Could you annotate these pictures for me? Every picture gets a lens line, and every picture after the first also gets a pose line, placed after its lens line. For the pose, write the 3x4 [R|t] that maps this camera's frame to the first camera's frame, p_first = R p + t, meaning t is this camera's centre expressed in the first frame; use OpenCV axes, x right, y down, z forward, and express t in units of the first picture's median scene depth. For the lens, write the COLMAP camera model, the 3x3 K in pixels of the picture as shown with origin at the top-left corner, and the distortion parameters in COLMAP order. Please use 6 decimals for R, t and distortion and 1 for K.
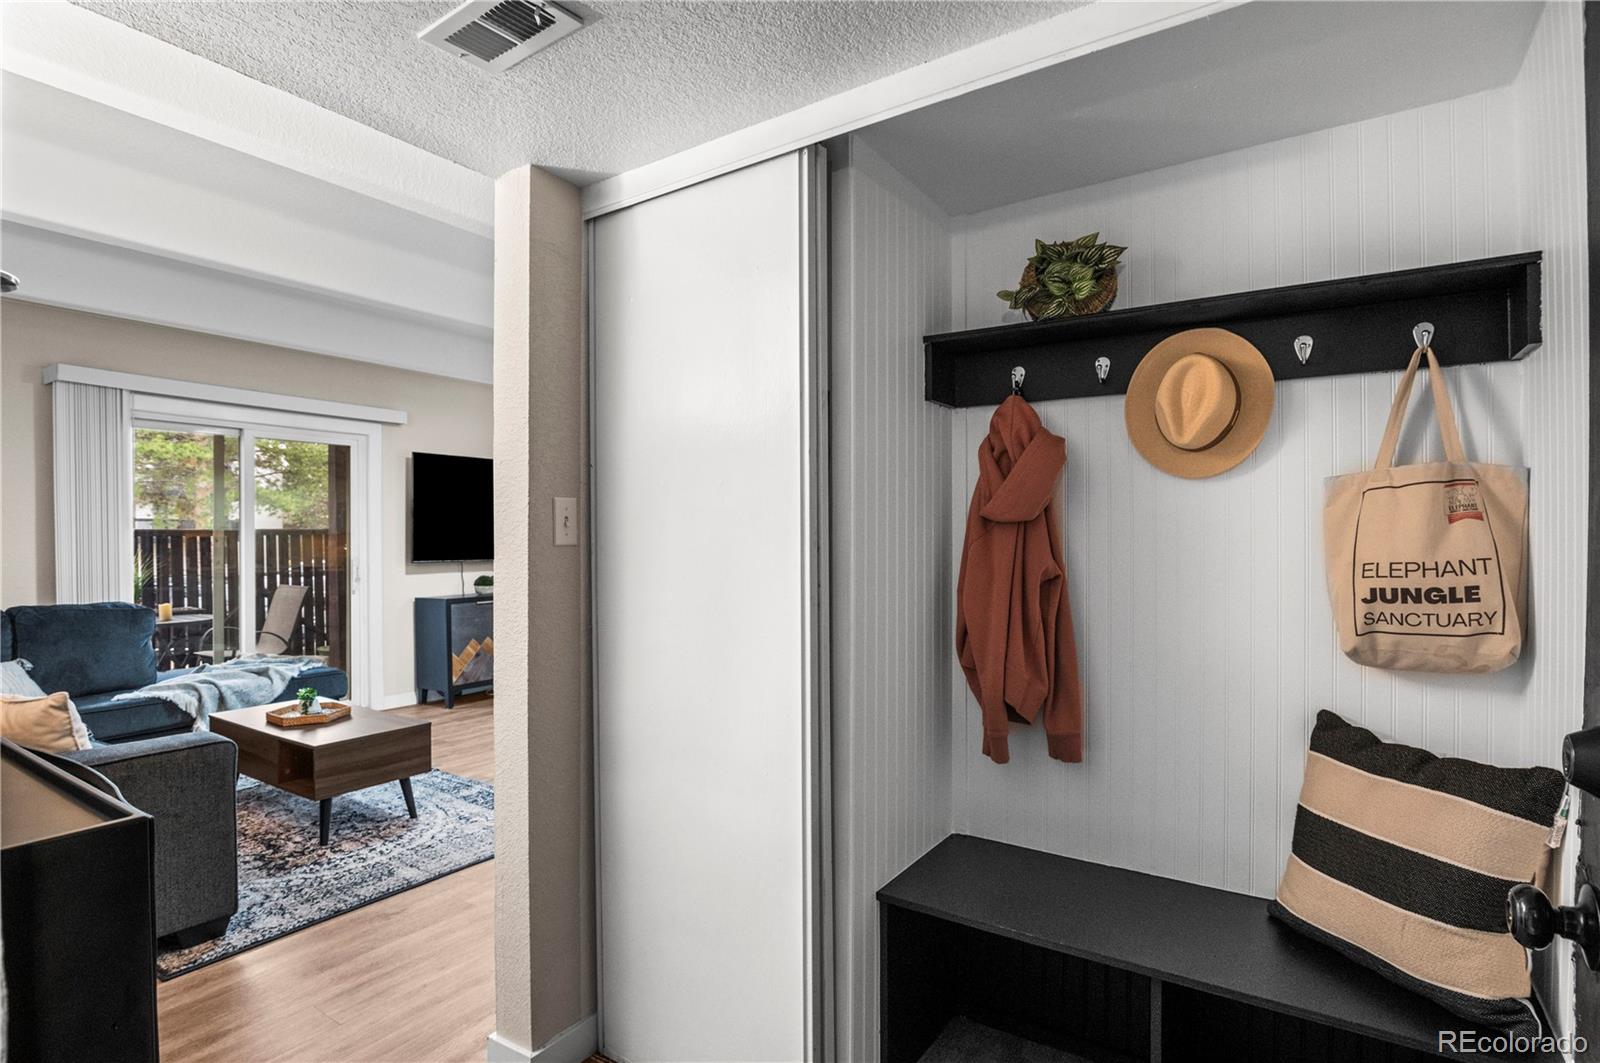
lens RADIAL K [[810.2, 0, 795.4], [0, 810.2, 541.2], [0, 0, 1]] dist [-0.018234, -0.001520]
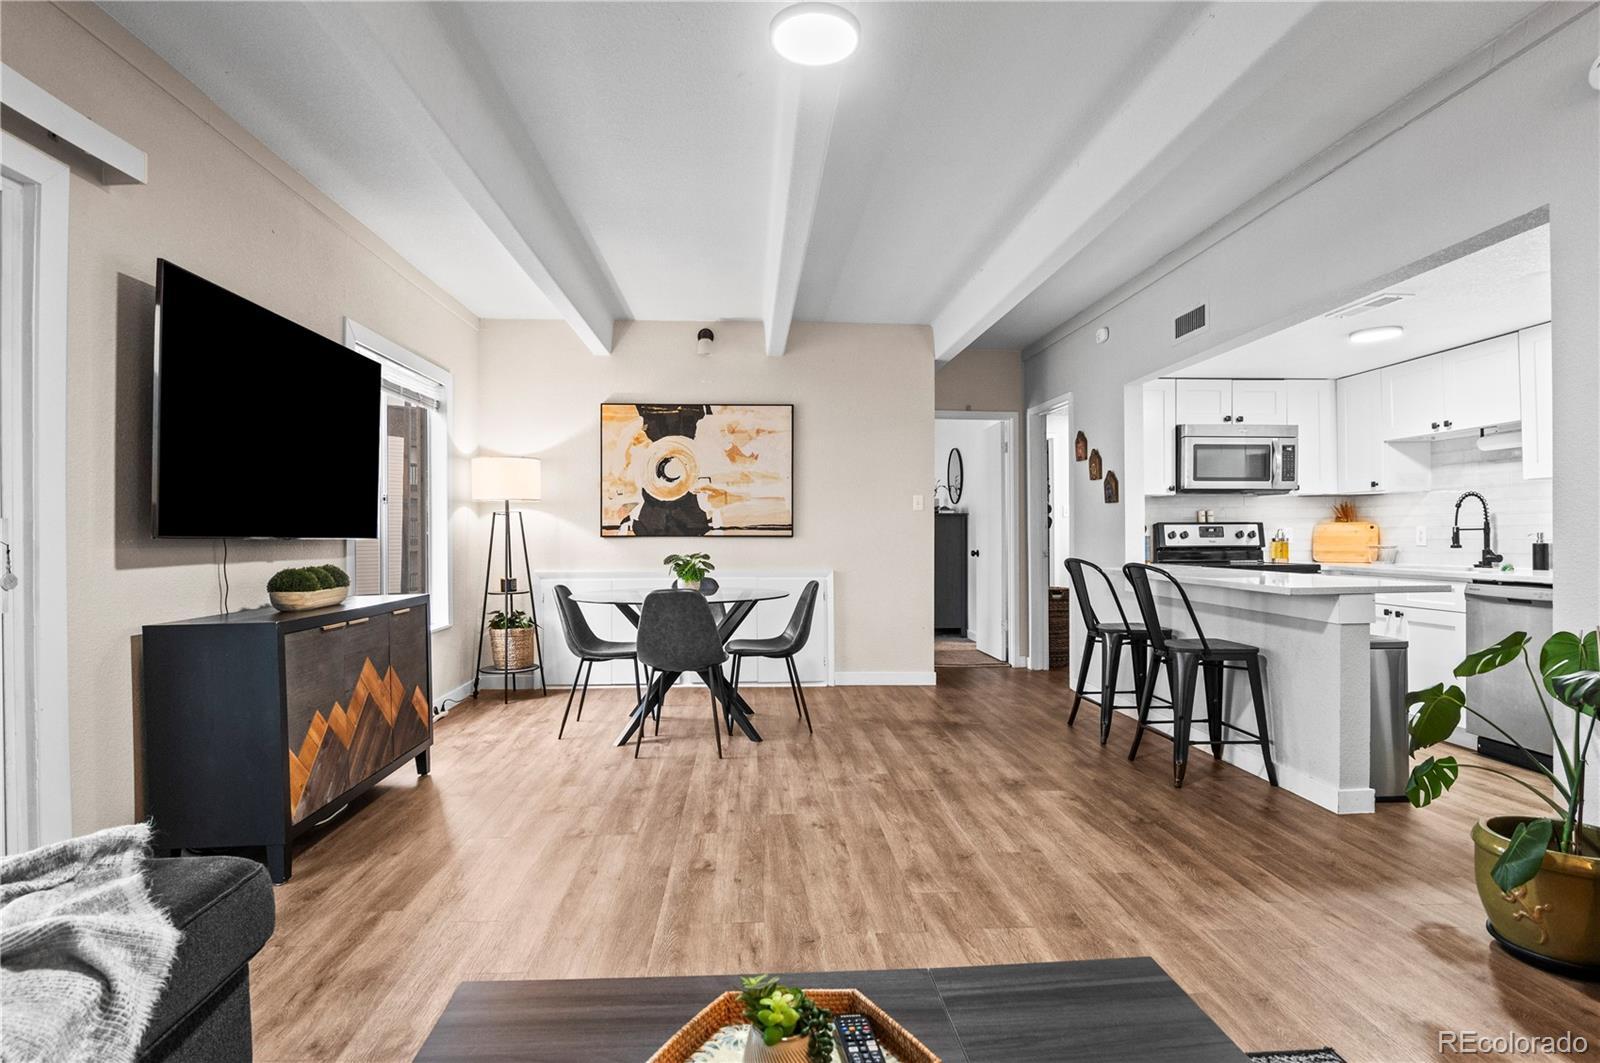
lens RADIAL K [[810.2, 0, 793.9], [0, 810.2, 540.5], [0, 0, 1]] dist [-0.018234, -0.001520]
pose [[0.799585, -0.002624, 0.600548, -0.460046], [0.004354, 0.999989, -0.001429, 0.030263], [-0.600538, 0.003757, 0.799588, 0.496458]]
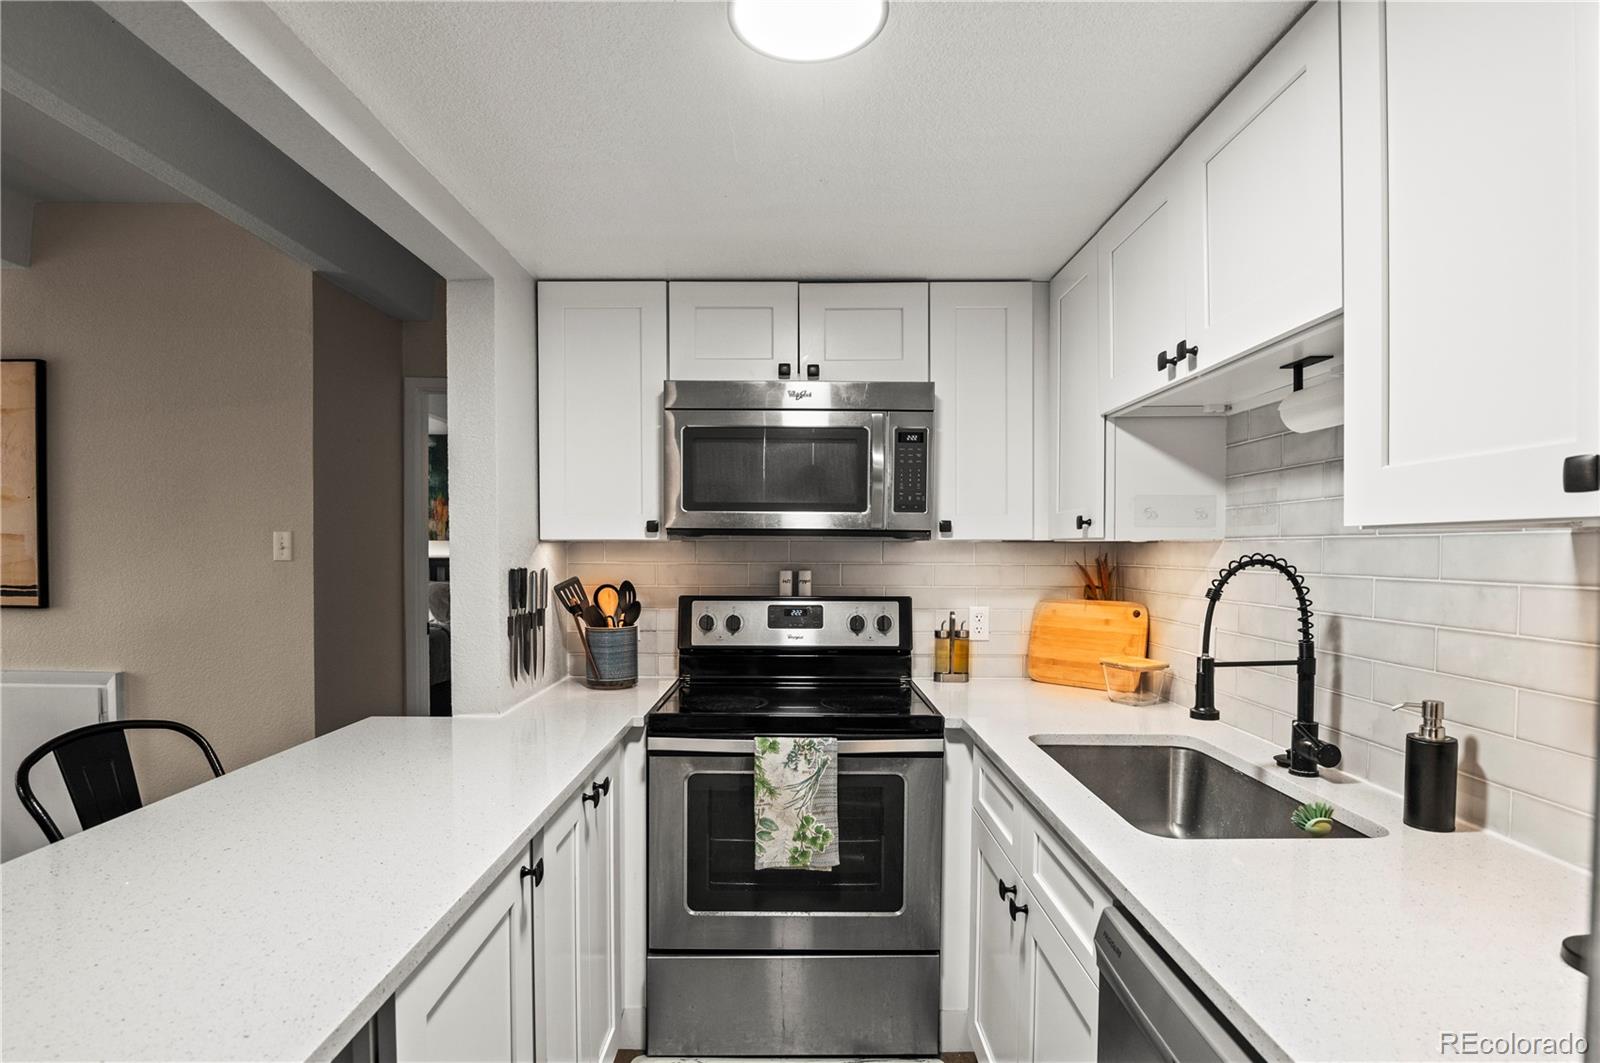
lens RADIAL K [[810.2, 0, 804.8], [0, 810.2, 570.5], [0, 0, 1]] dist [-0.018234, -0.001520]
pose [[0.829786, -0.004713, 0.558062, 0.233868], [-0.006599, 0.999812, 0.018256, -0.011782], [-0.558043, -0.018831, 0.829599, 0.581573]]
